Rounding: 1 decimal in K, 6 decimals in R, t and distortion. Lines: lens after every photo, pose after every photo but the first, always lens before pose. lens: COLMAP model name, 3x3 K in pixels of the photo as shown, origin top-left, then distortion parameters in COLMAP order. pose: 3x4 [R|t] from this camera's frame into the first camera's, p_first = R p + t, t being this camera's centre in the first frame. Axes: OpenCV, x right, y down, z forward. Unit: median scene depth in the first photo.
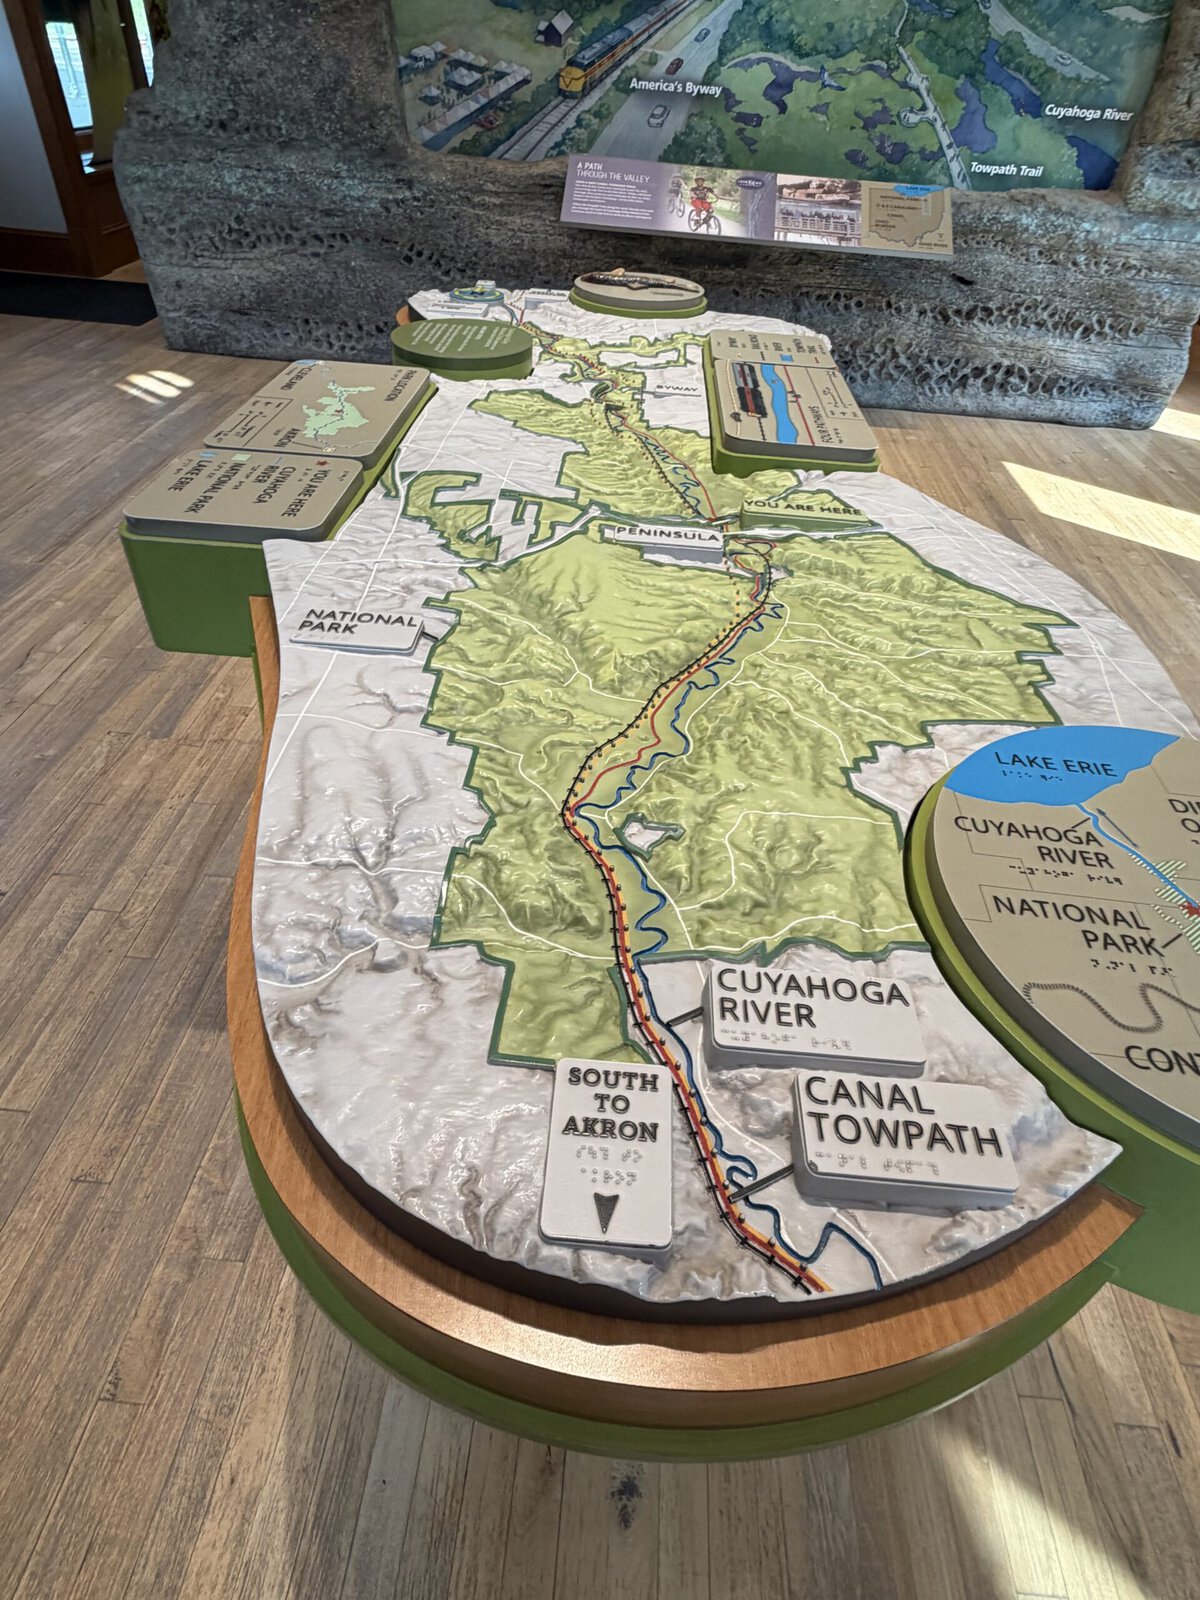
lens RADIAL K [[863.6, 0, 595.0], [0, 863.6, 791.3], [0, 0, 1]] dist [0.005090, -0.003415]
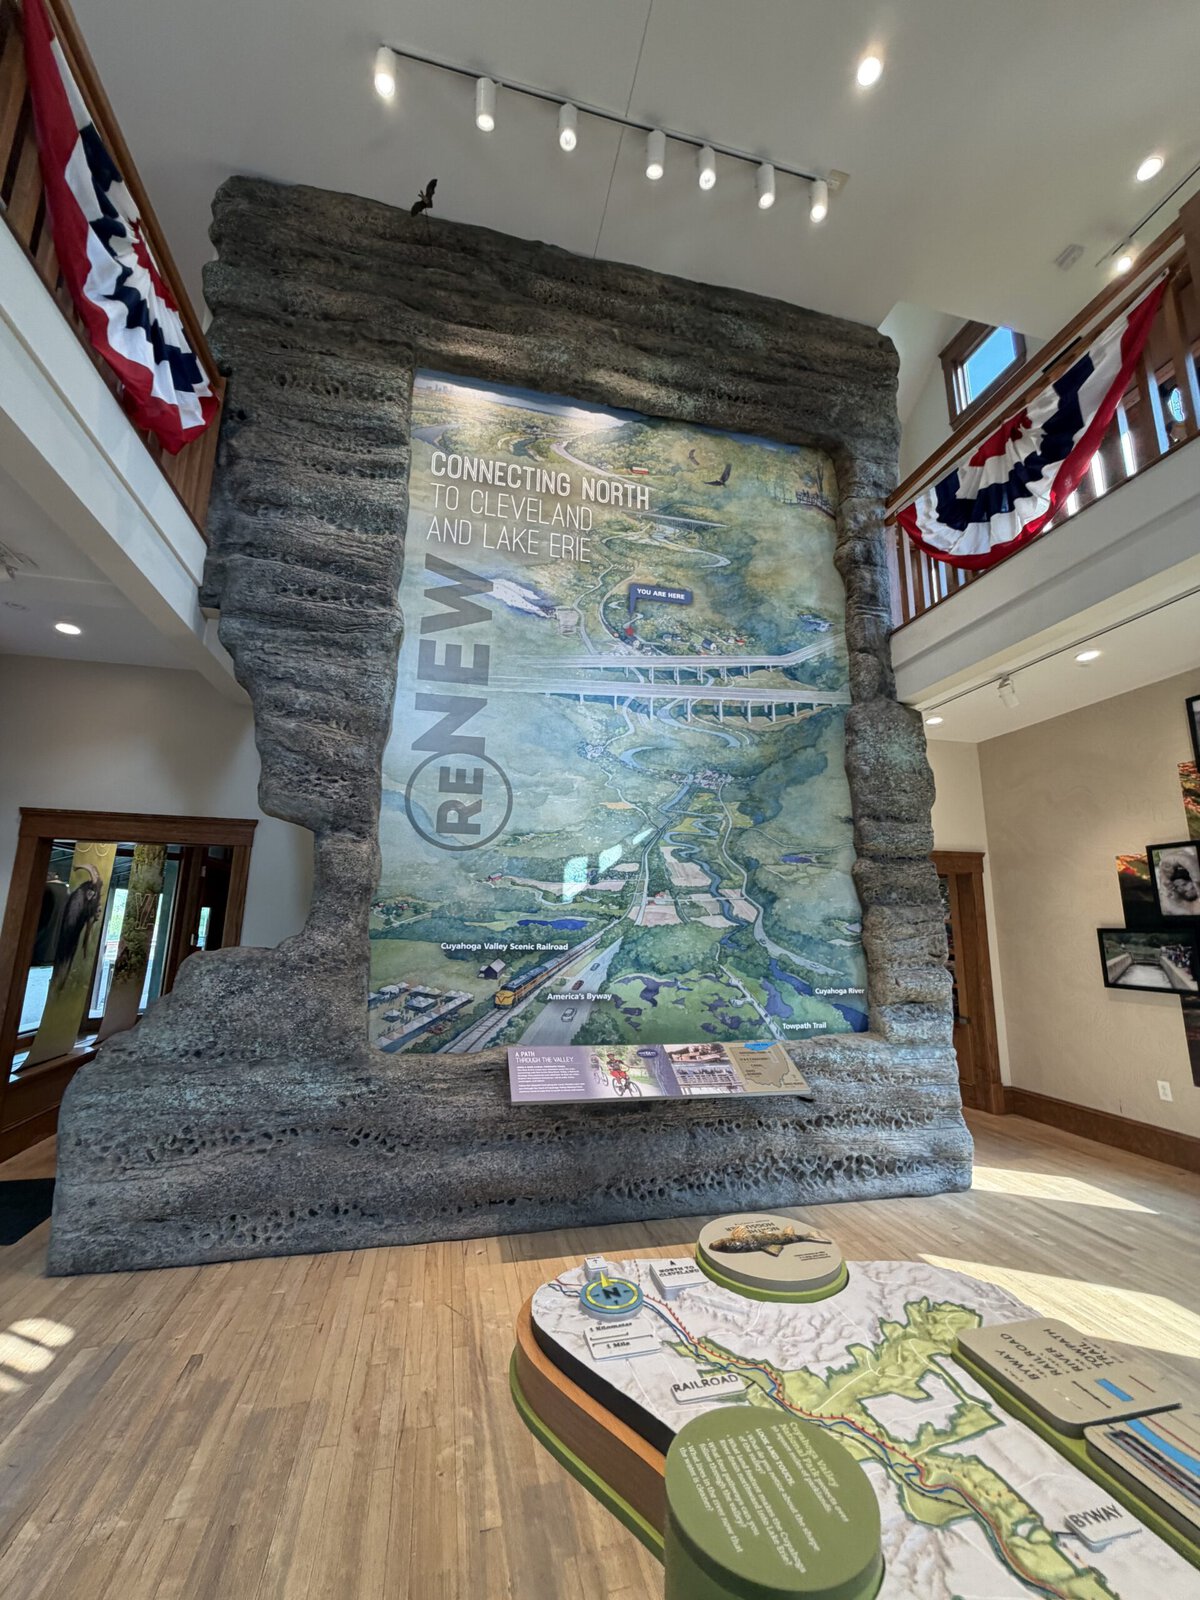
lens RADIAL K [[633.3, 0, 600.4], [0, 633.3, 803.7], [0, 0, 1]] dist [-0.000395, -0.000223]
pose [[0.951425, 0.017492, 0.307383, -0.188427], [0.230695, 0.620658, -0.749376, -0.228183], [-0.203888, 0.783887, 0.586474, 0.147168]]
